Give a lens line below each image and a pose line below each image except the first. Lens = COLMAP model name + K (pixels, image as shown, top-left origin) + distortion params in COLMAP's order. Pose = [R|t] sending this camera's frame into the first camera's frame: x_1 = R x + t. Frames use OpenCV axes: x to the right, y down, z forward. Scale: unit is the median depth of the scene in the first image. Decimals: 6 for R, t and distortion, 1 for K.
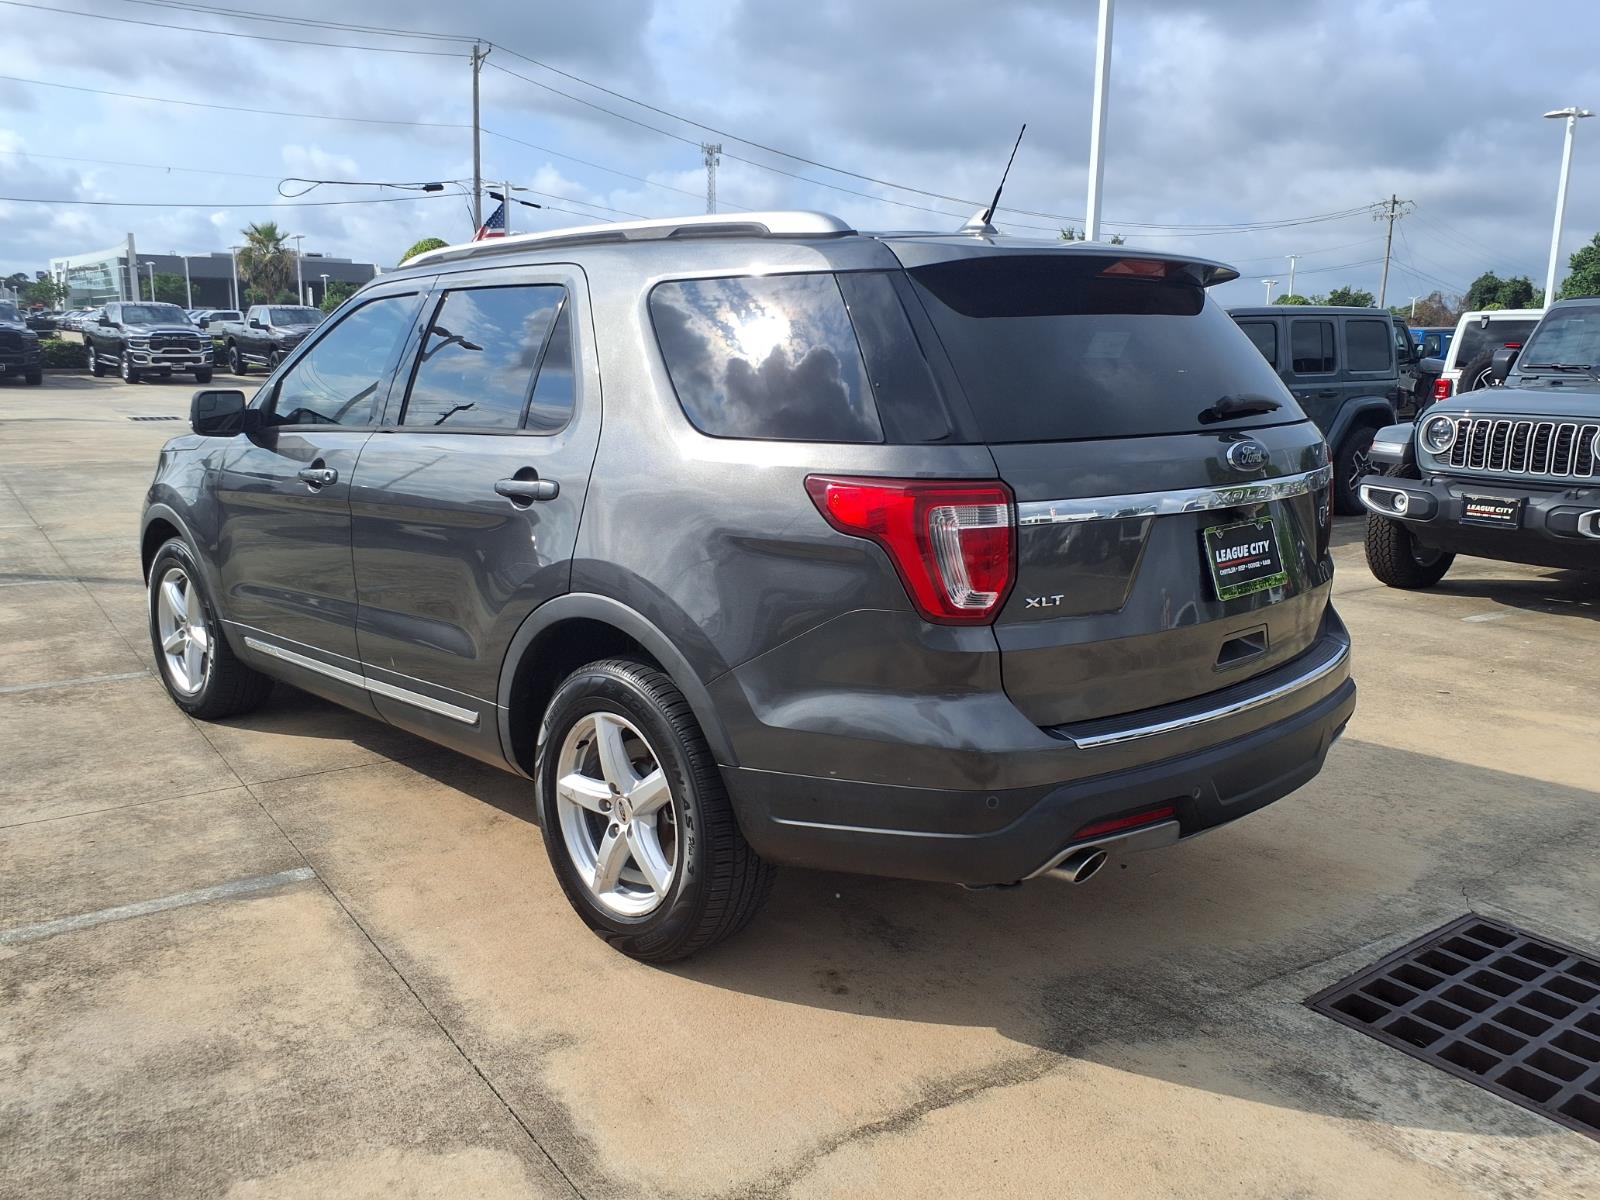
lens RADIAL K [[1285.9, 0, 837.1], [0, 1285.9, 602.5], [0, 0, 1]] dist [0.045125, -0.062282]
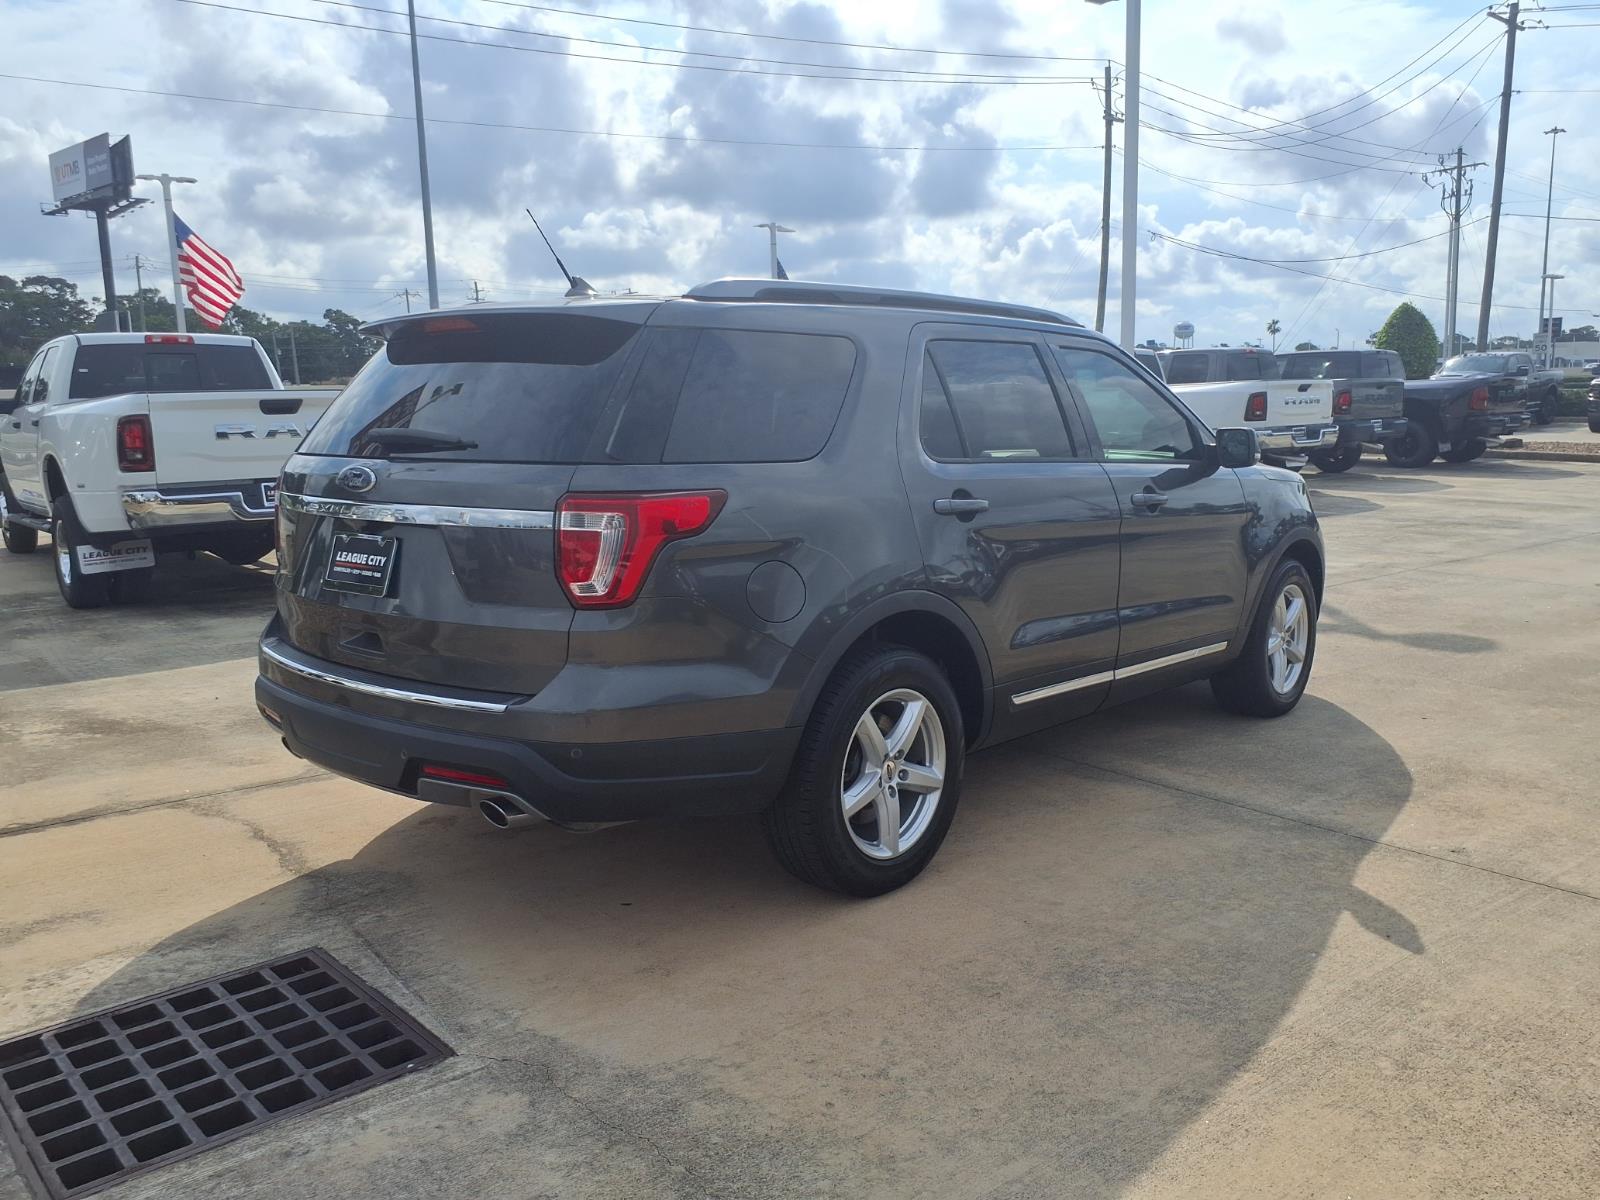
lens RADIAL K [[1322.5, 0, 845.6], [0, 1322.5, 594.4], [0, 0, 1]] dist [0.049339, -0.073894]
pose [[0.066090, 0.132424, -0.988987, 1.455907], [-0.184292, 0.975722, 0.118332, -0.219590], [0.980647, 0.174442, 0.088890, 1.234832]]
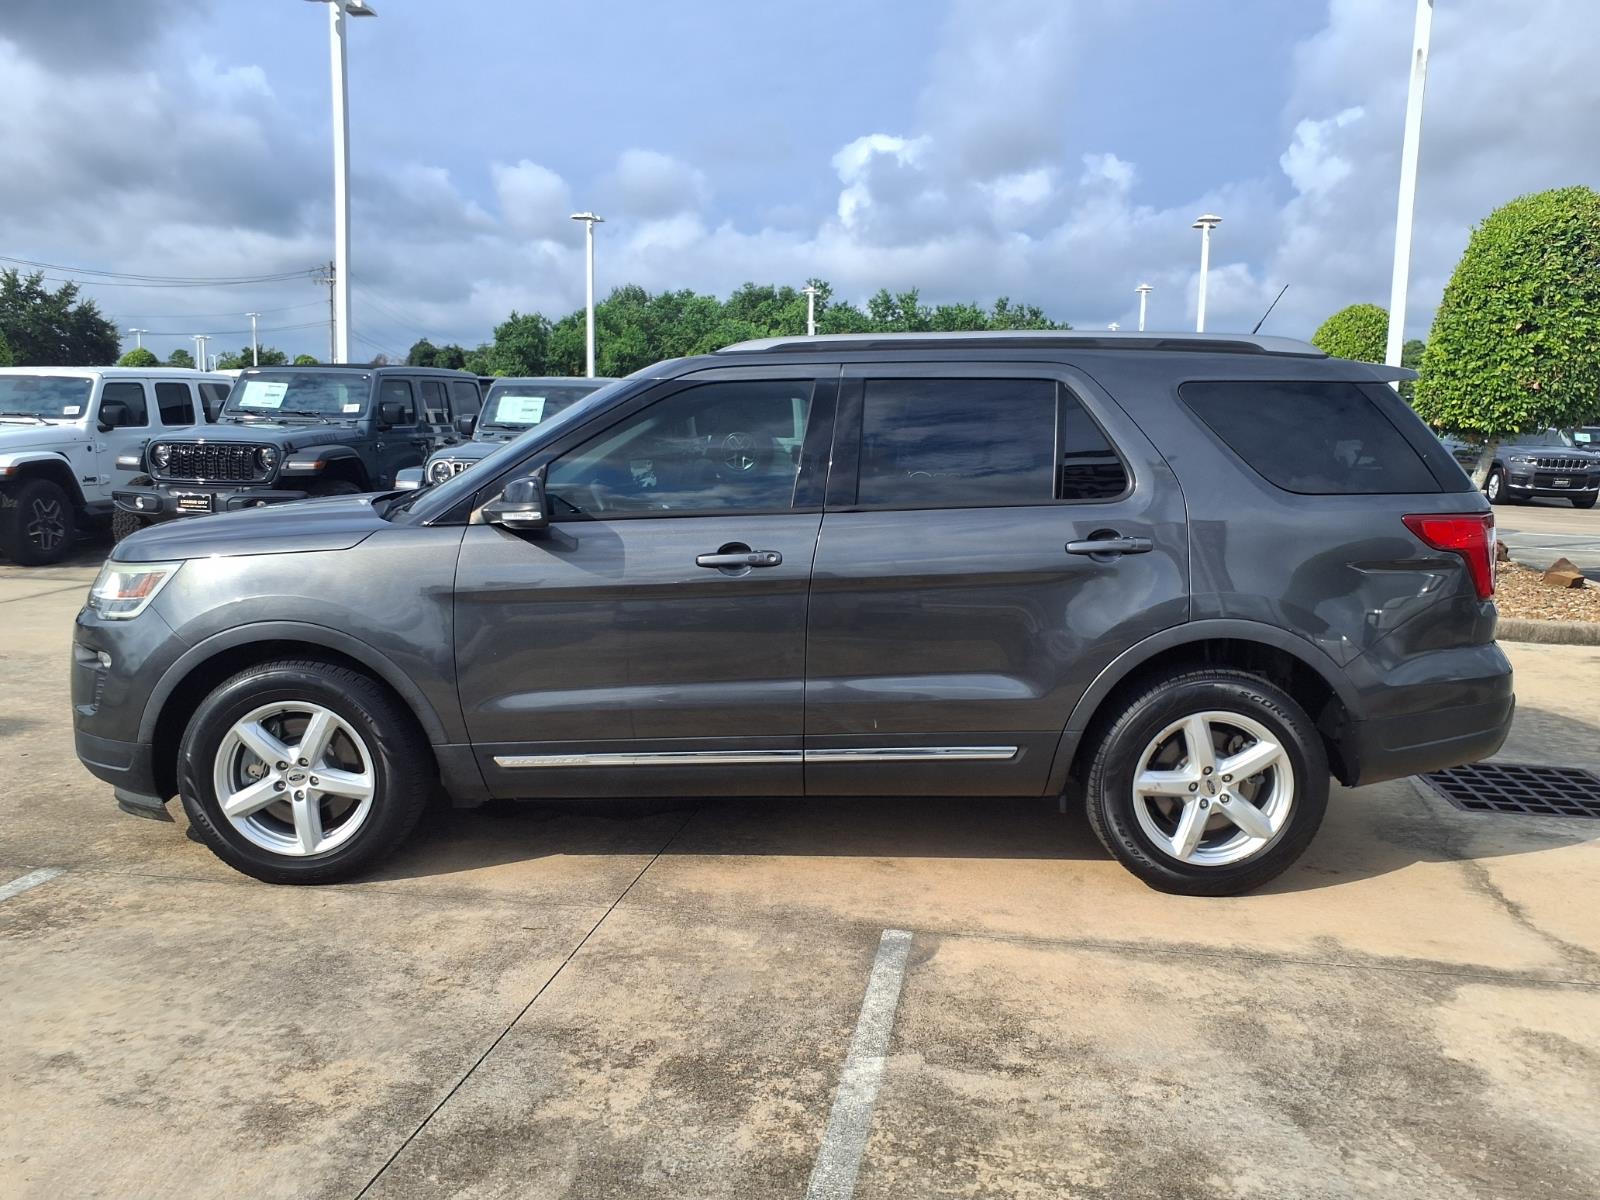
lens RADIAL K [[1245.0, 0, 838.1], [0, 1245.0, 602.0], [0, 0, 1]] dist [0.048356, -0.076161]
pose [[0.710013, -0.101963, 0.696768, -1.289260], [0.128751, 0.991579, 0.013907, -0.088442], [-0.692319, 0.079836, 0.717162, 0.332223]]
